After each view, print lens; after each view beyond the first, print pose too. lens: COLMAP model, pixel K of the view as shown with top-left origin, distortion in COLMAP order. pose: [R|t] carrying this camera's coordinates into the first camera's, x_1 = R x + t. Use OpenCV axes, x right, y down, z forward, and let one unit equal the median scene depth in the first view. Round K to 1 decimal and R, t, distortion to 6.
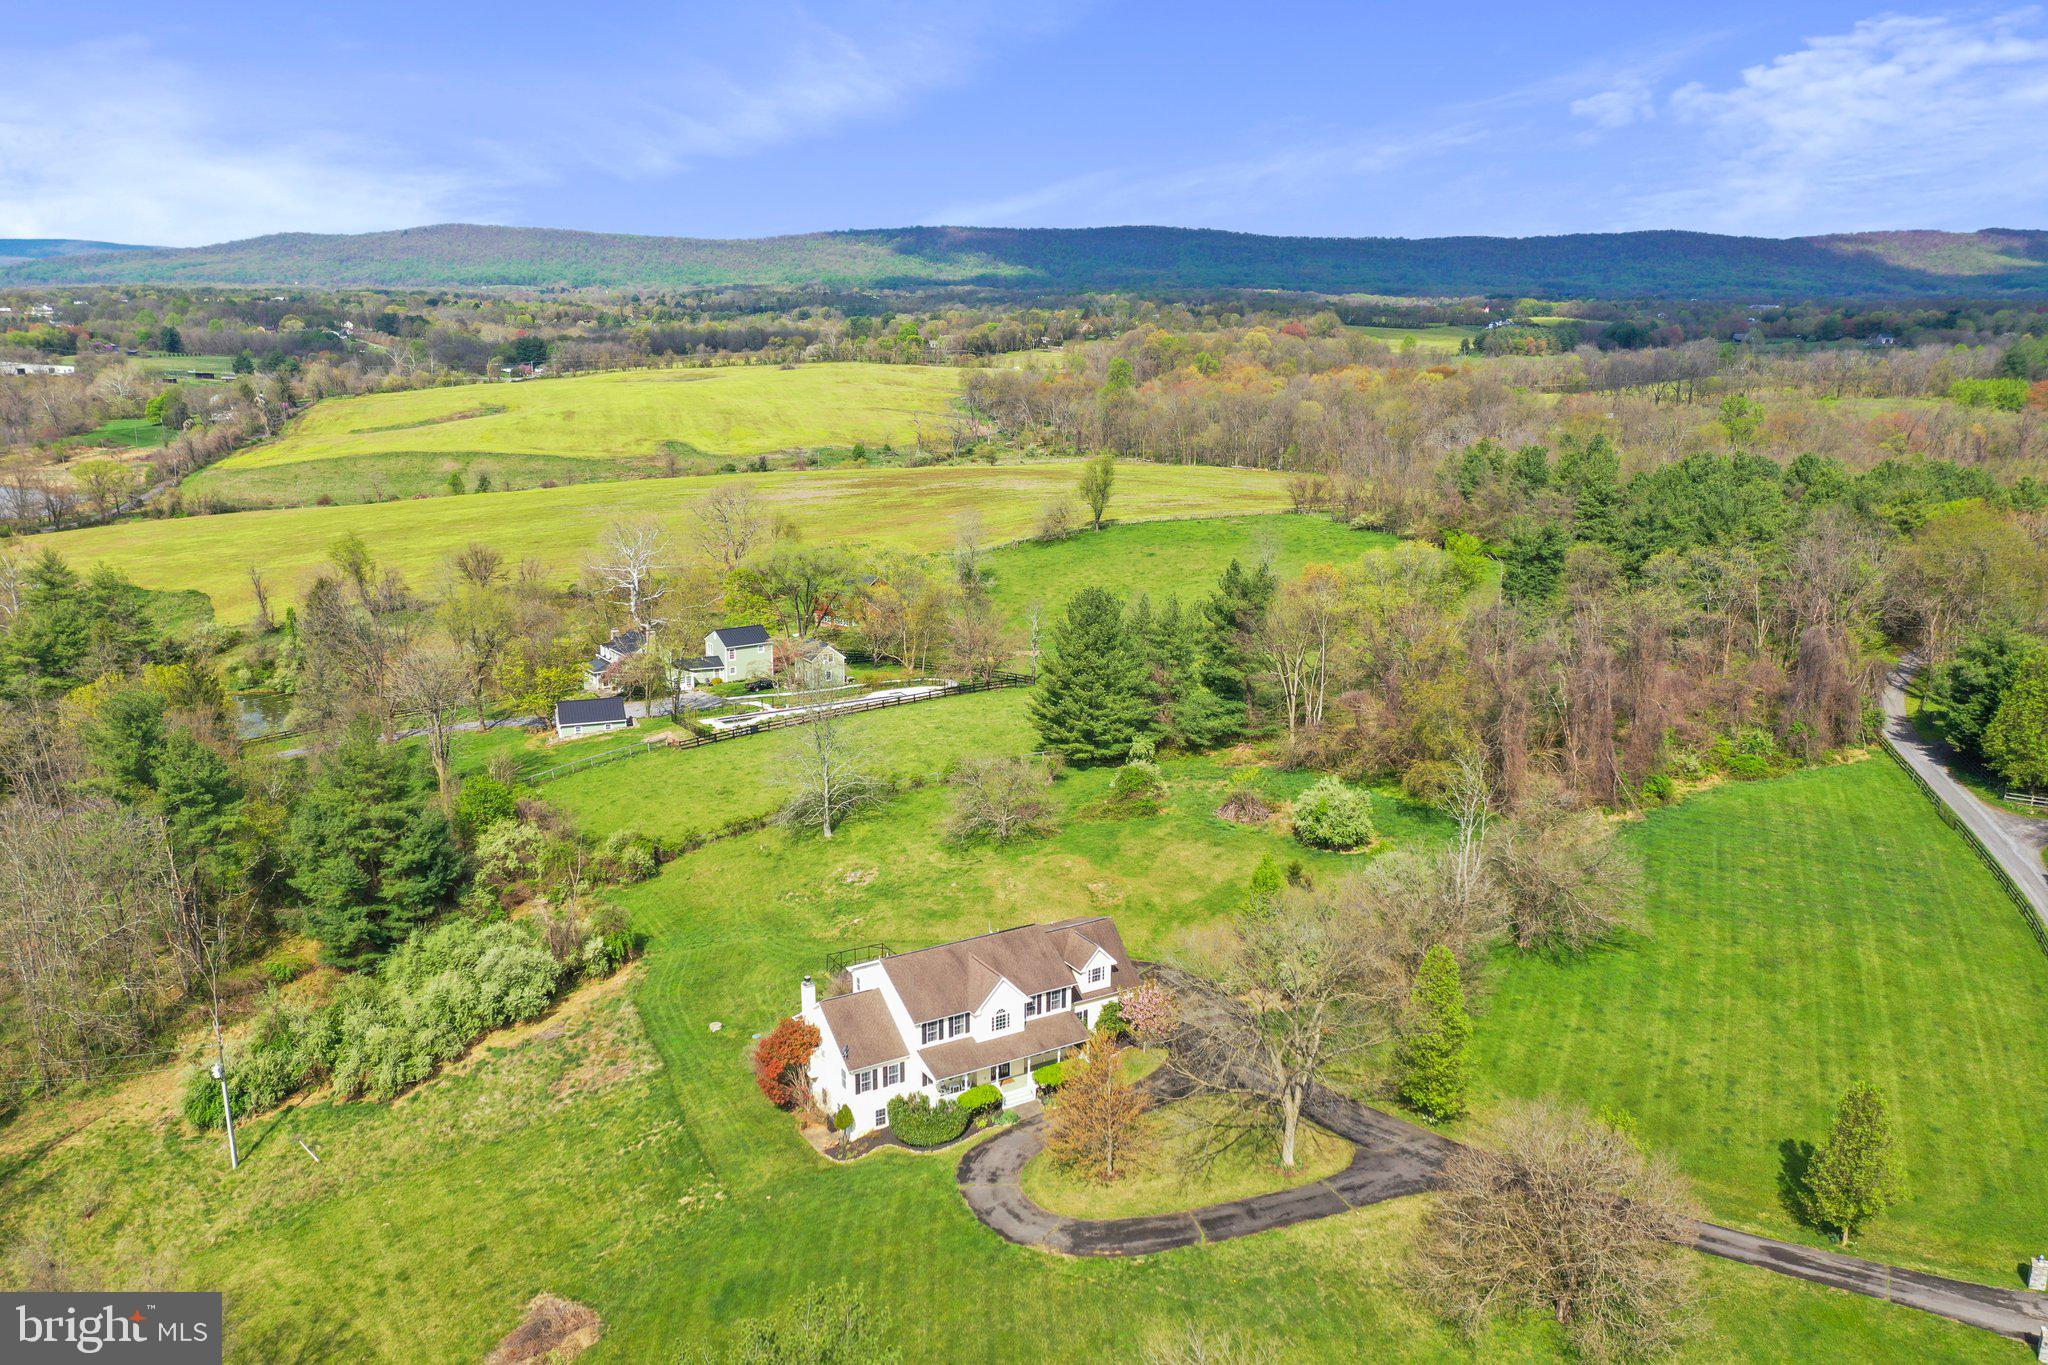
lens RADIAL K [[1599.0, 0, 1024.0], [0, 1599.0, 682.5], [0, 0, 1]] dist [-0.007884, 0.005324]
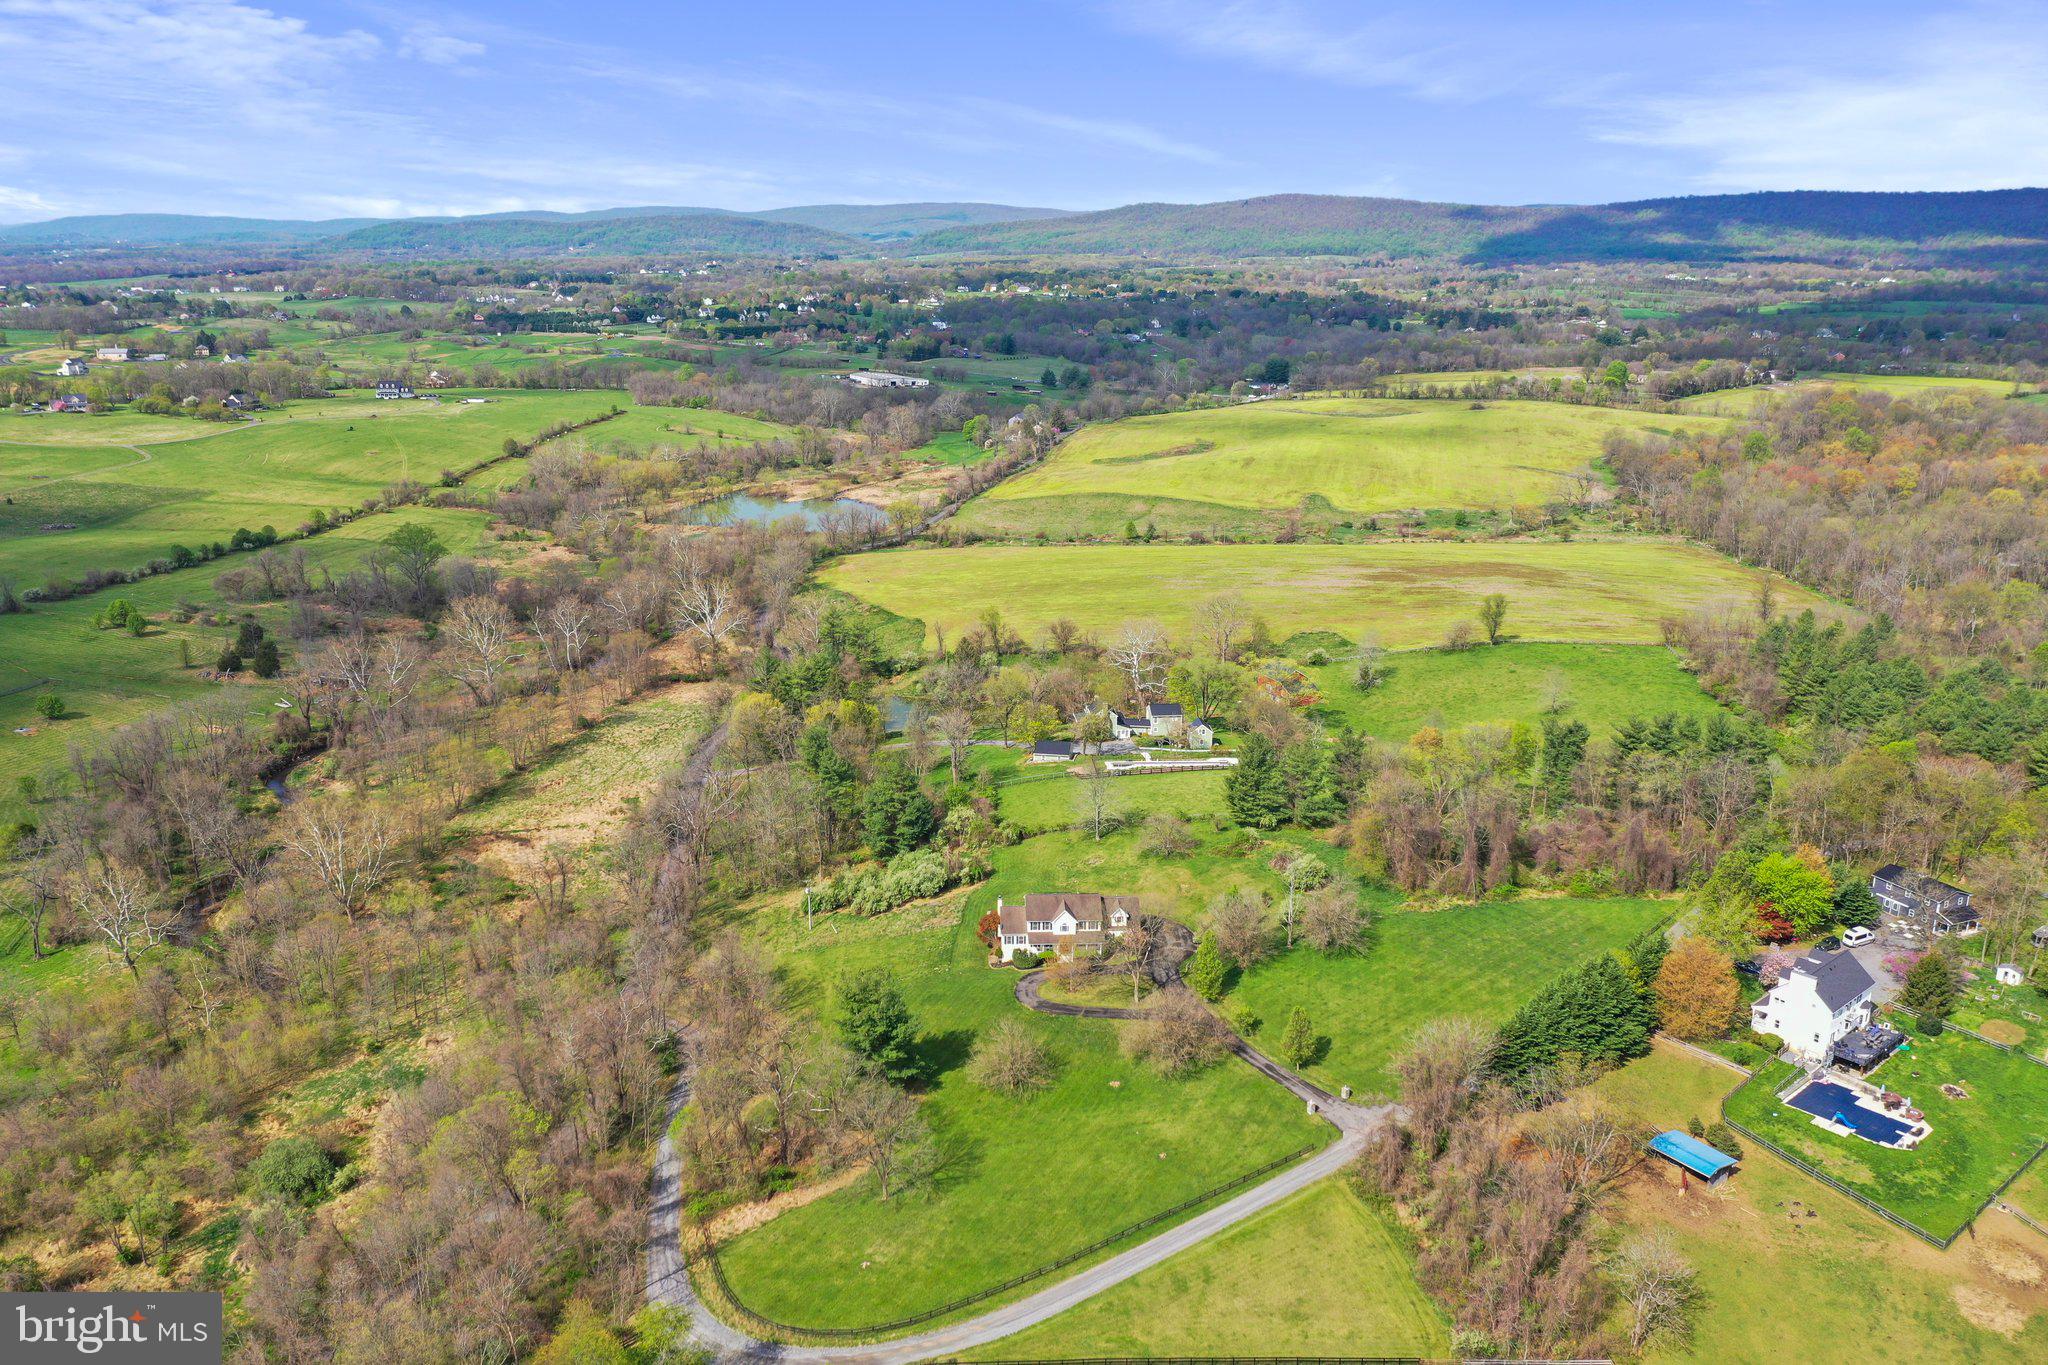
lens RADIAL K [[1599.0, 0, 1024.0], [0, 1599.0, 682.5], [0, 0, 1]] dist [-0.007884, 0.005324]
pose [[0.879674, 0.124589, -0.458967, 0.758663], [-0.112679, 0.992197, 0.053373, -0.215254], [0.462036, 0.004765, 0.886848, -0.908415]]
